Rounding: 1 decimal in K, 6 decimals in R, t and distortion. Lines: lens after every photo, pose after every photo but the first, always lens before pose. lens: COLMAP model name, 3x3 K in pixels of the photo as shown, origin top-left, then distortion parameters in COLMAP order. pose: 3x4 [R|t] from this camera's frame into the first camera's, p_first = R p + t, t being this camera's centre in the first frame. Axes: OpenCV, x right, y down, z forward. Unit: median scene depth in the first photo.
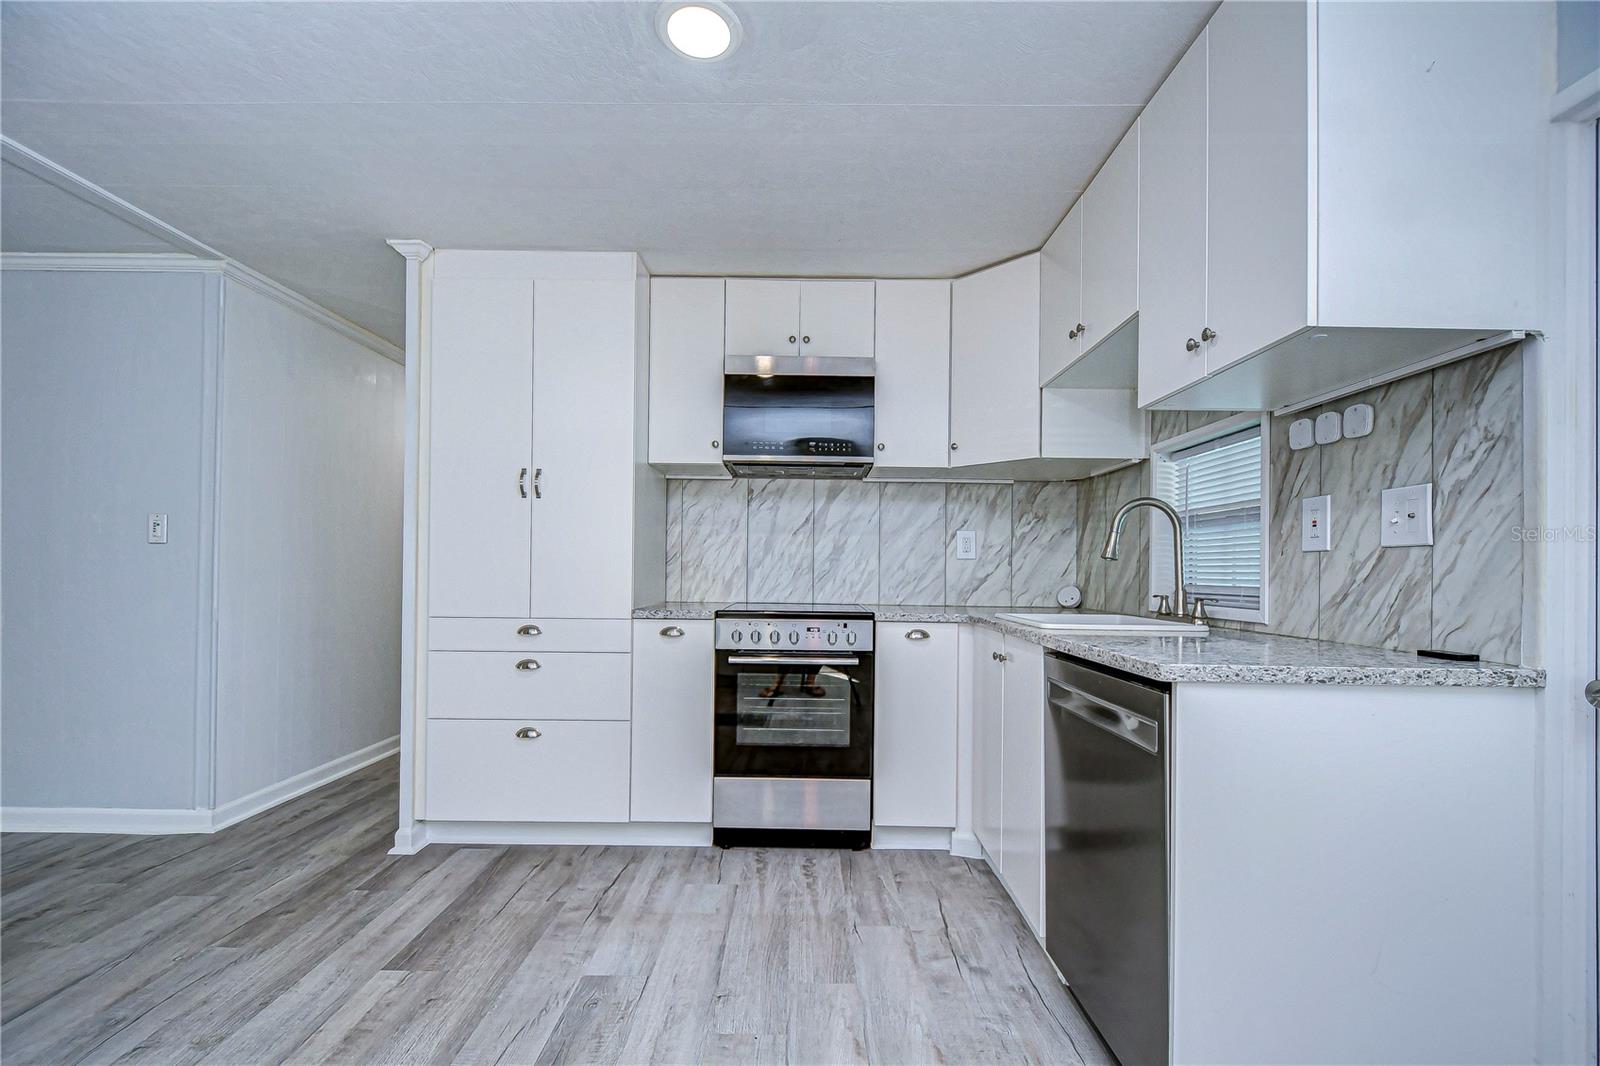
lens RADIAL K [[703.8, 0, 784.9], [0, 703.8, 563.1], [0, 0, 1]] dist [0.010885, -0.011951]
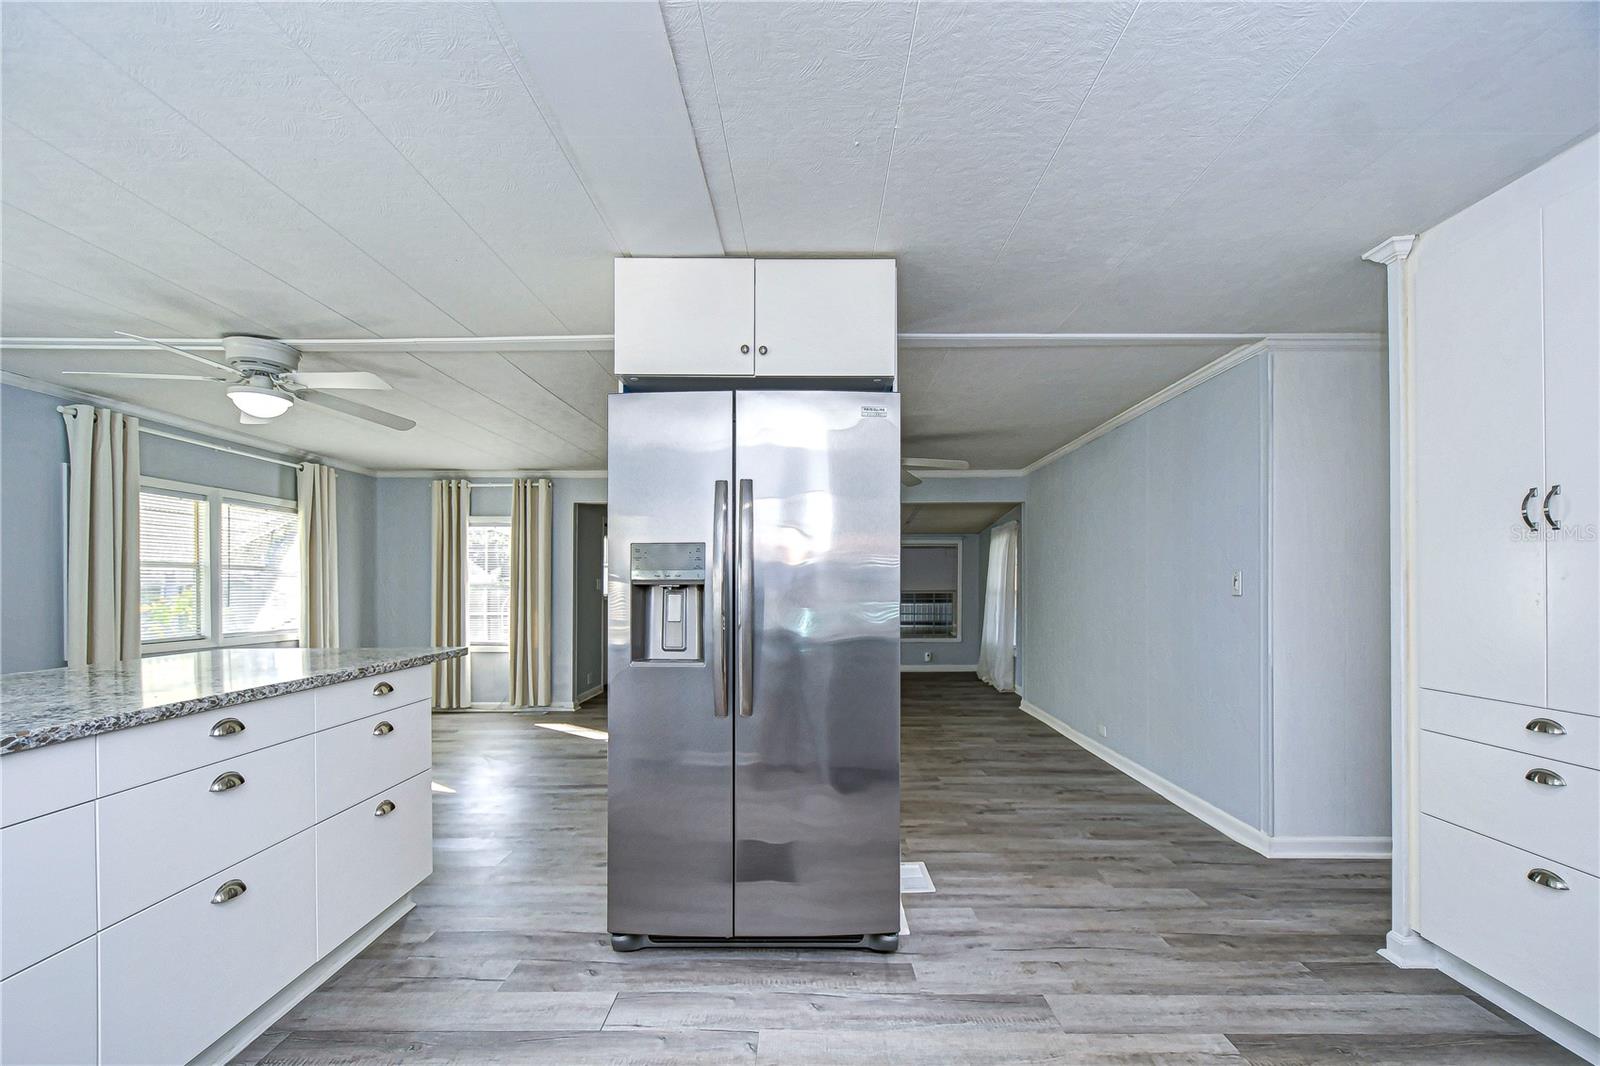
lens RADIAL K [[701.8, 0, 811.8], [0, 701.8, 588.7], [0, 0, 1]] dist [-0.002270, -0.000980]
pose [[0.021030, -0.008267, -0.999745, 0.298823], [0.006645, 0.999945, -0.008128, -0.037025], [0.999757, -0.006473, 0.021083, 0.287985]]
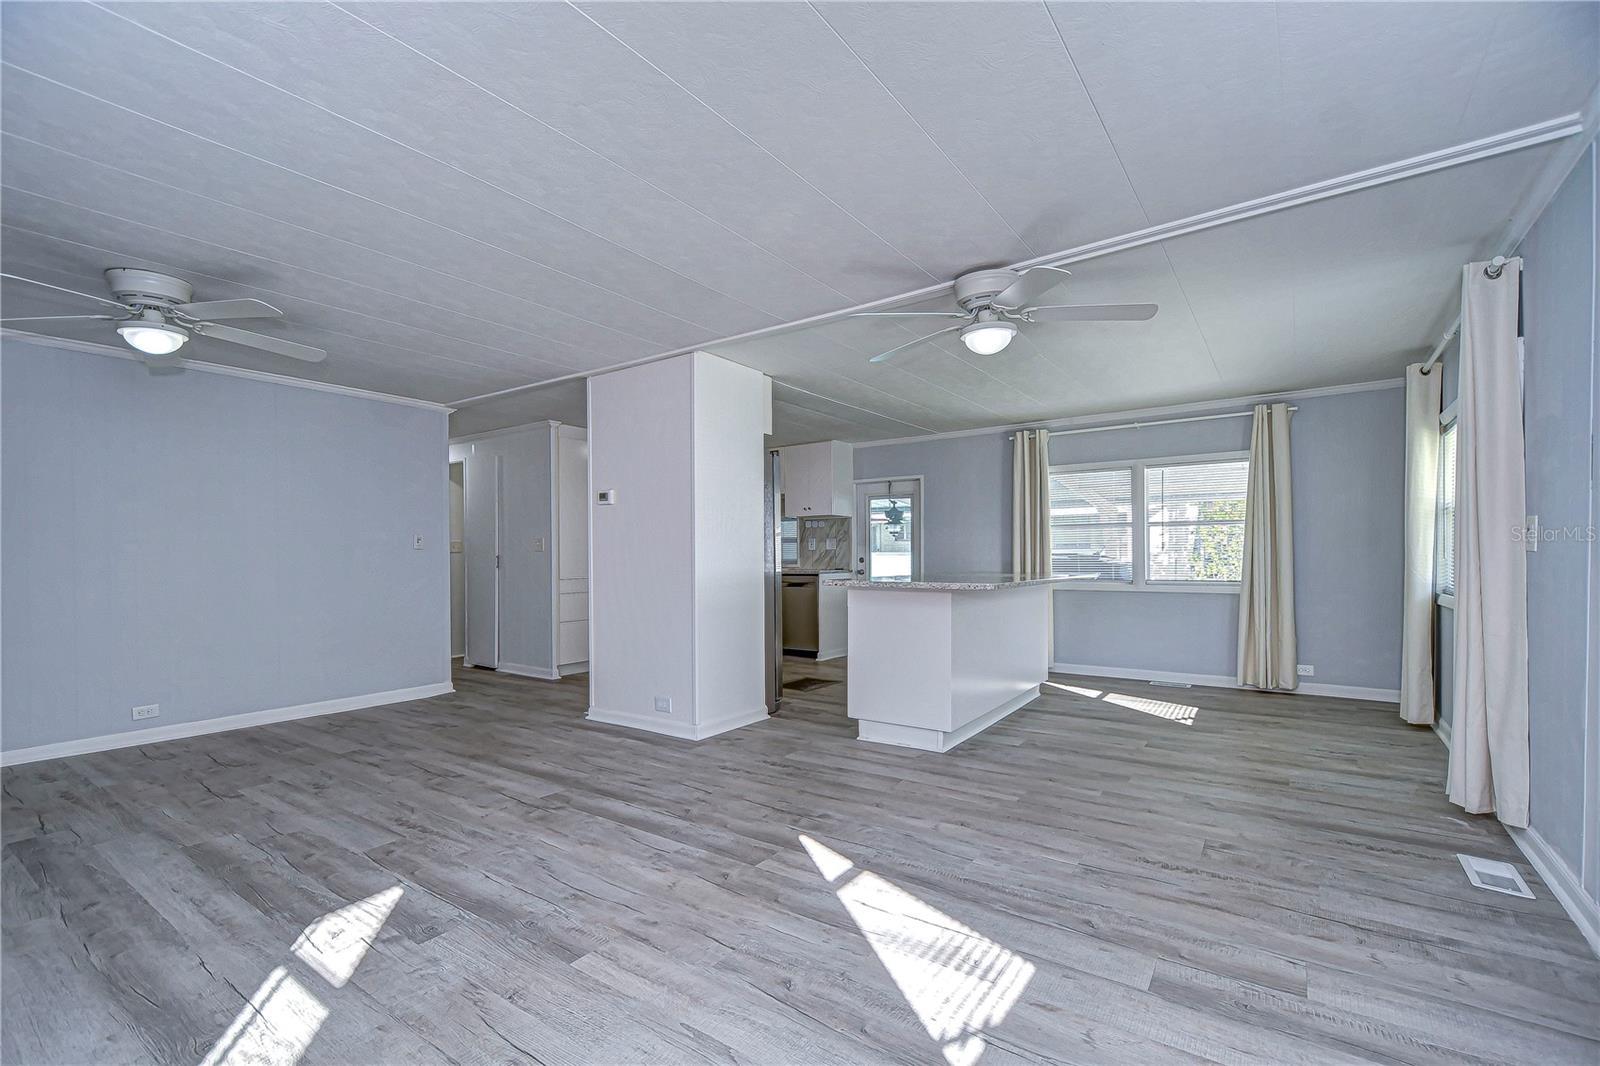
lens RADIAL K [[699.2, 0, 799.6], [0, 699.2, 558.8], [0, 0, 1]] dist [0.009482, -0.007601]
pose [[0.564198, -0.018831, 0.825425, -2.054810], [0.007604, 0.999816, 0.017612, -0.028444], [-0.825604, -0.003660, 0.564238, -1.016787]]
